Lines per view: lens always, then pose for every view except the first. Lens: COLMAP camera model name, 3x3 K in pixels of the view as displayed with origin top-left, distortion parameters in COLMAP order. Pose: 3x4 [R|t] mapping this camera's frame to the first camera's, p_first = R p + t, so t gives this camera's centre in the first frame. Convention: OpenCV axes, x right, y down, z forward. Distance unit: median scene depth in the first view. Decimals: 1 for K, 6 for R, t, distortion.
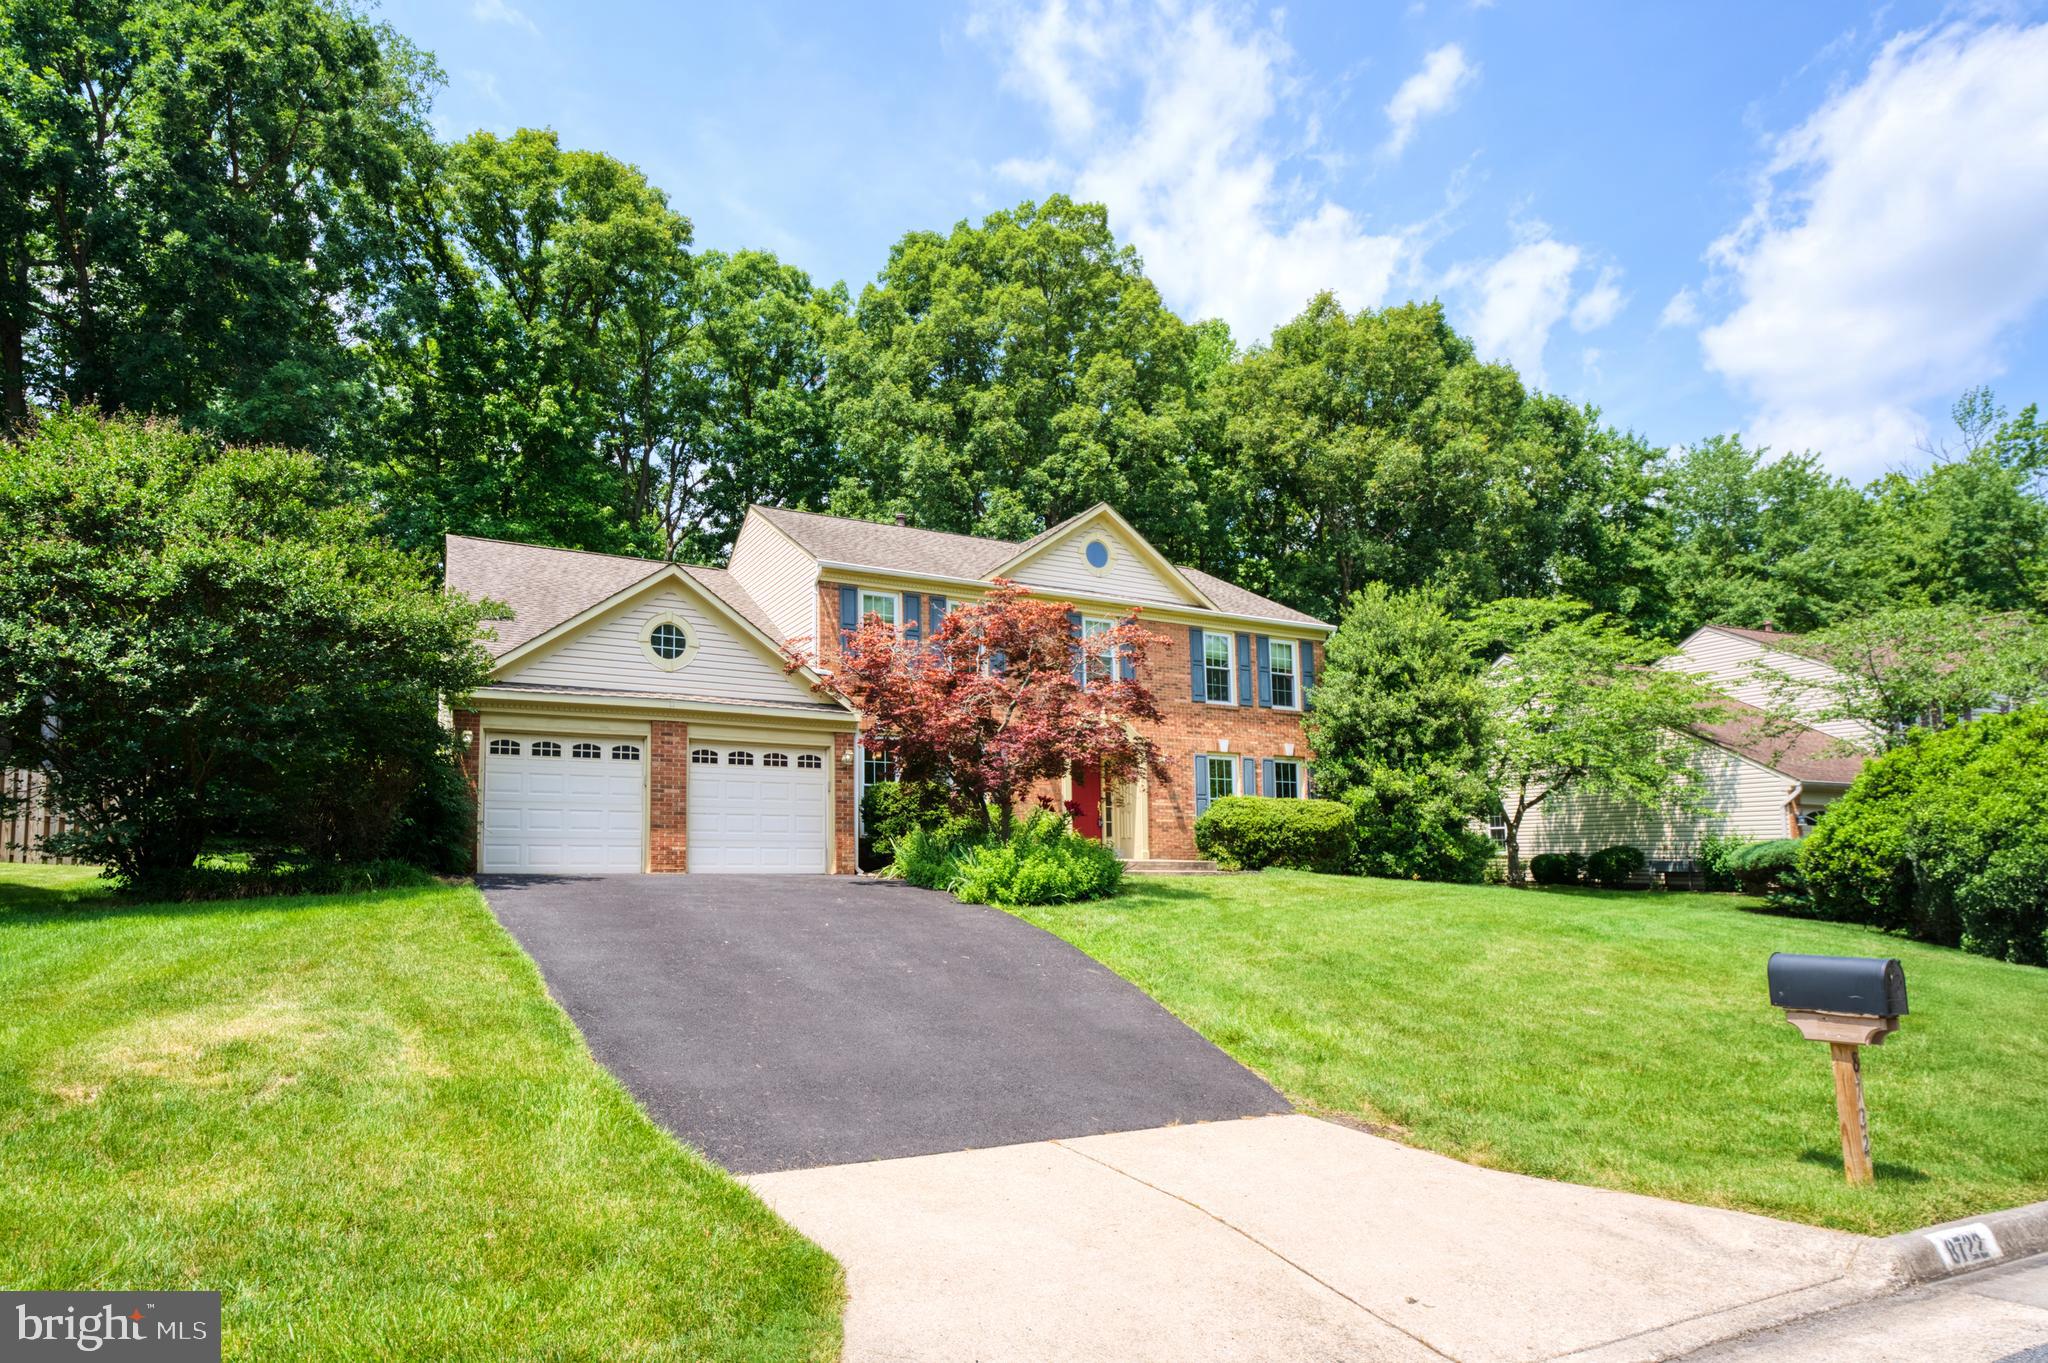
lens RADIAL K [[1086.1, 0, 1030.6], [0, 1086.1, 632.4], [0, 0, 1]] dist [-0.001271, -0.000669]
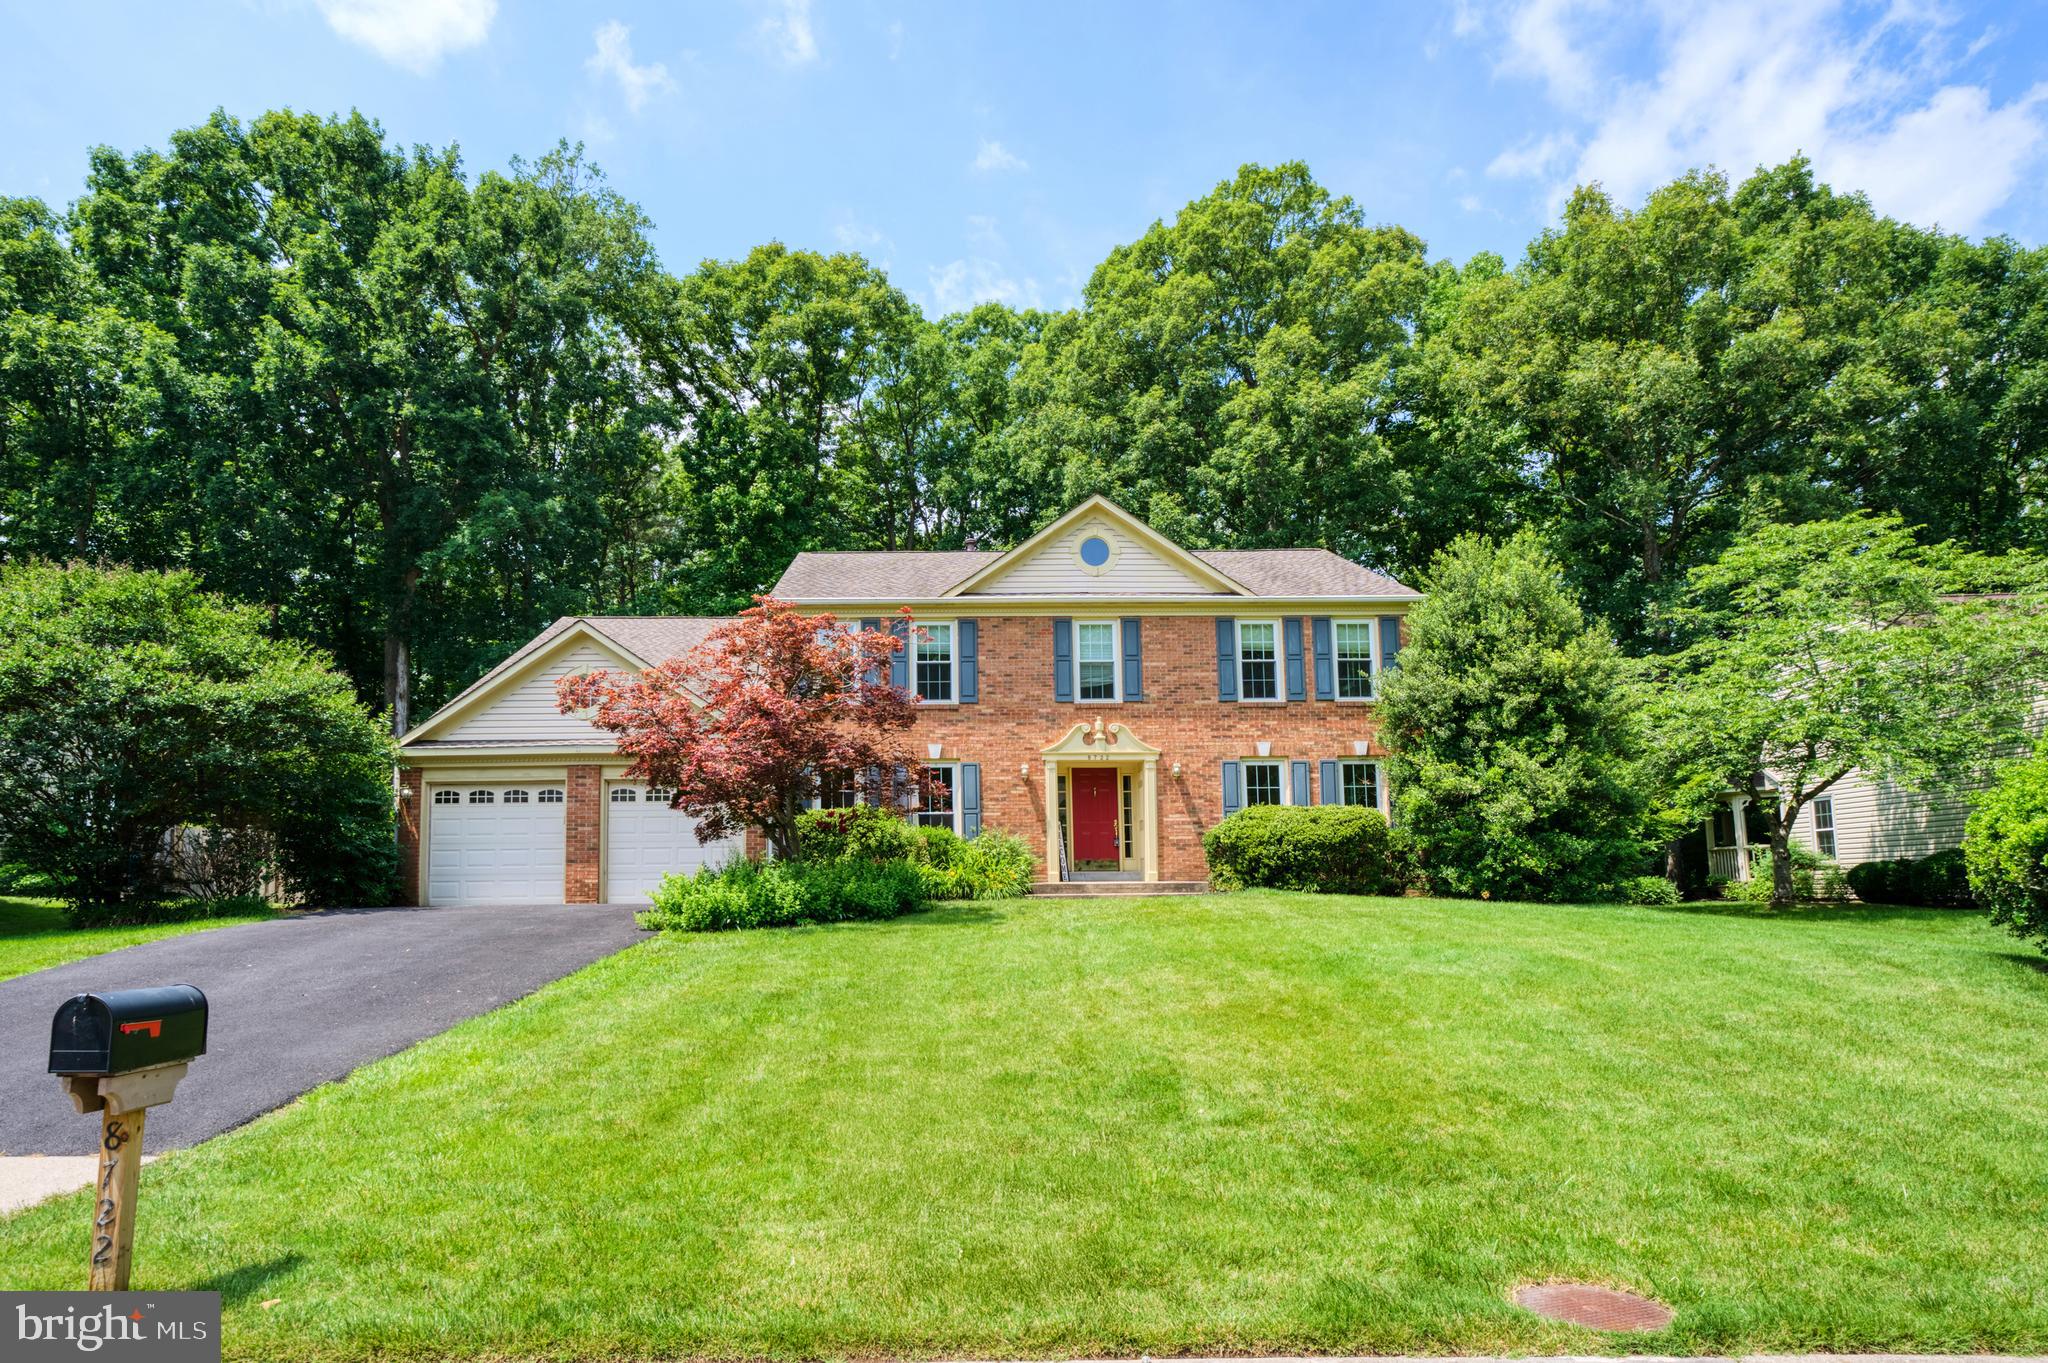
lens RADIAL K [[1084.7, 0, 1024.0], [0, 1084.7, 681.5], [0, 0, 1]] dist [-0.000863, -0.000799]
pose [[0.907559, -0.098218, -0.408277, 0.366471], [0.104782, 0.994475, -0.006316, 0.036319], [0.406642, -0.037048, 0.912836, 0.133807]]
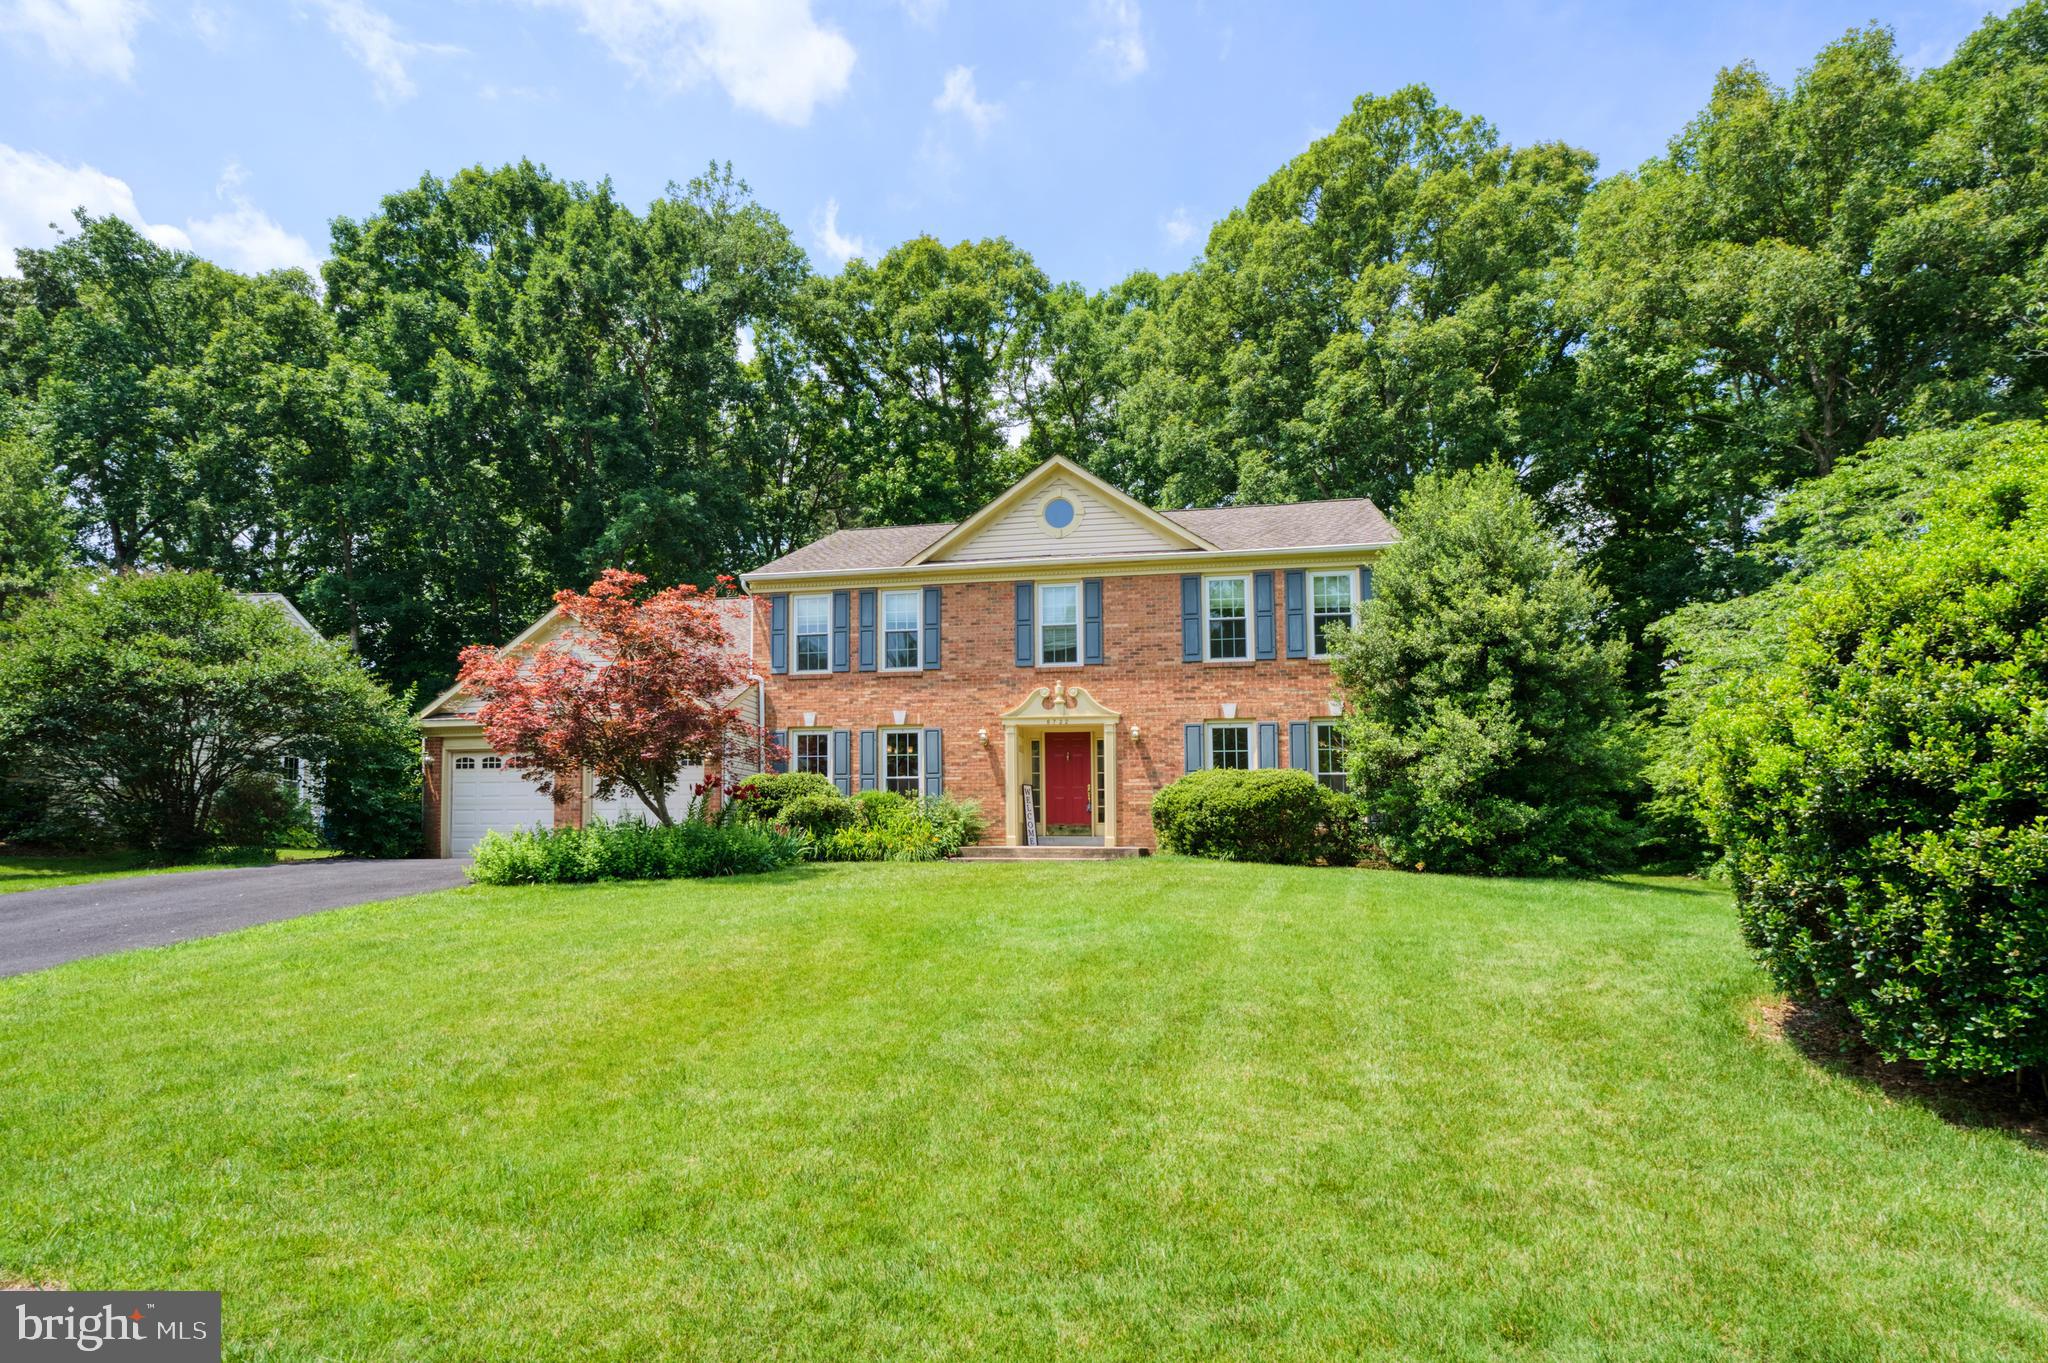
lens RADIAL K [[1048.5, 0, 1027.5], [0, 1048.5, 692.5], [0, 0, 1]] dist [-0.007185, 0.000207]
pose [[0.795077, -0.097938, -0.598549, 0.542369], [0.126430, 0.991960, 0.005632, 0.066999], [0.593185, -0.080152, 0.801066, 0.270213]]
